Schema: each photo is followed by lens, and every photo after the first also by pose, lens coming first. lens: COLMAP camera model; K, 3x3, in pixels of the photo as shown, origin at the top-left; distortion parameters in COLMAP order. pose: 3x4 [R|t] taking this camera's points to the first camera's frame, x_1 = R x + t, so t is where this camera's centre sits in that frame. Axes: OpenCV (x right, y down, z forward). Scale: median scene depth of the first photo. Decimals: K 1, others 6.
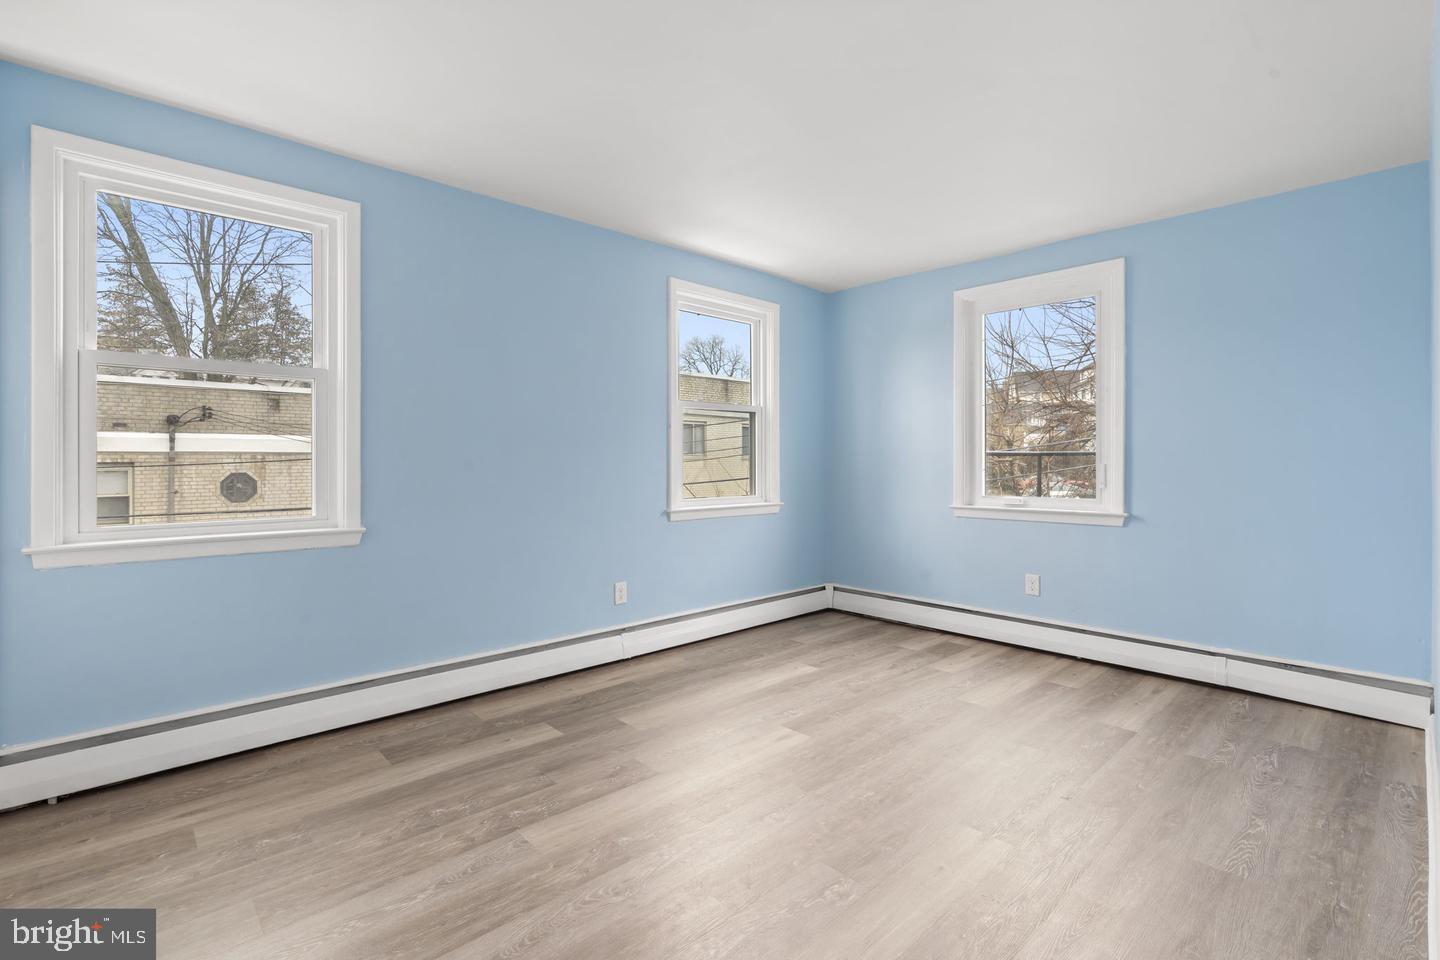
lens RADIAL K [[664.6, 0, 721.0], [0, 664.6, 474.2], [0, 0, 1]] dist [0.014534, -0.002179]
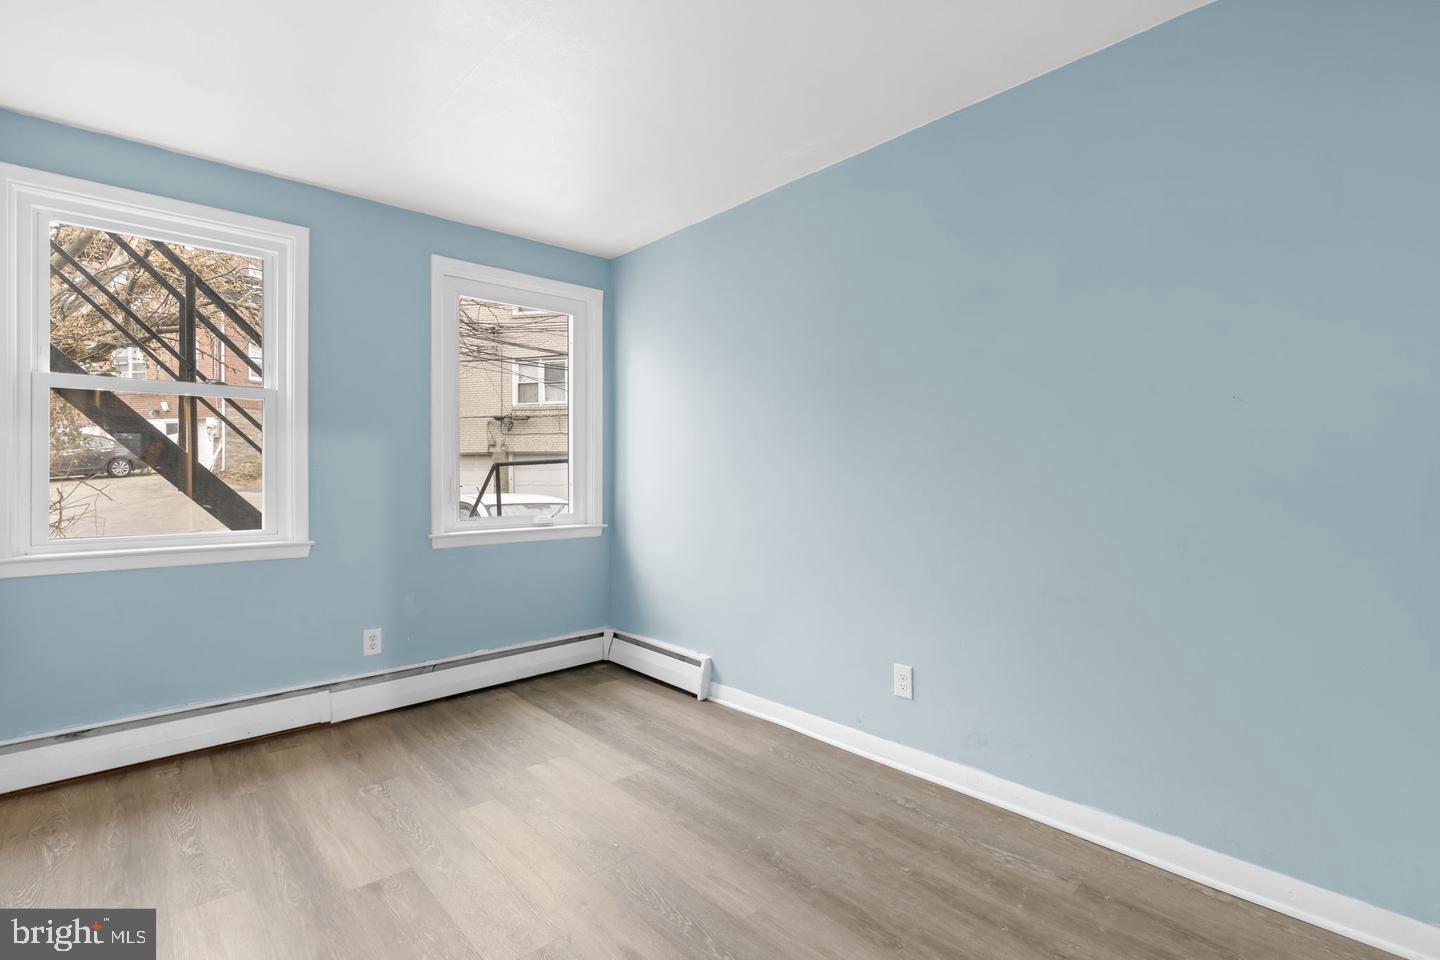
lens RADIAL K [[566.1, 0, 728.1], [0, 566.1, 475.1], [0, 0, 1]] dist [0.002805, 0.000179]
pose [[0.998010, 0.001203, -0.063039, 0.152332], [-0.002495, 0.999788, -0.020416, -0.003233], [0.063001, 0.020532, 0.997802, 0.140758]]
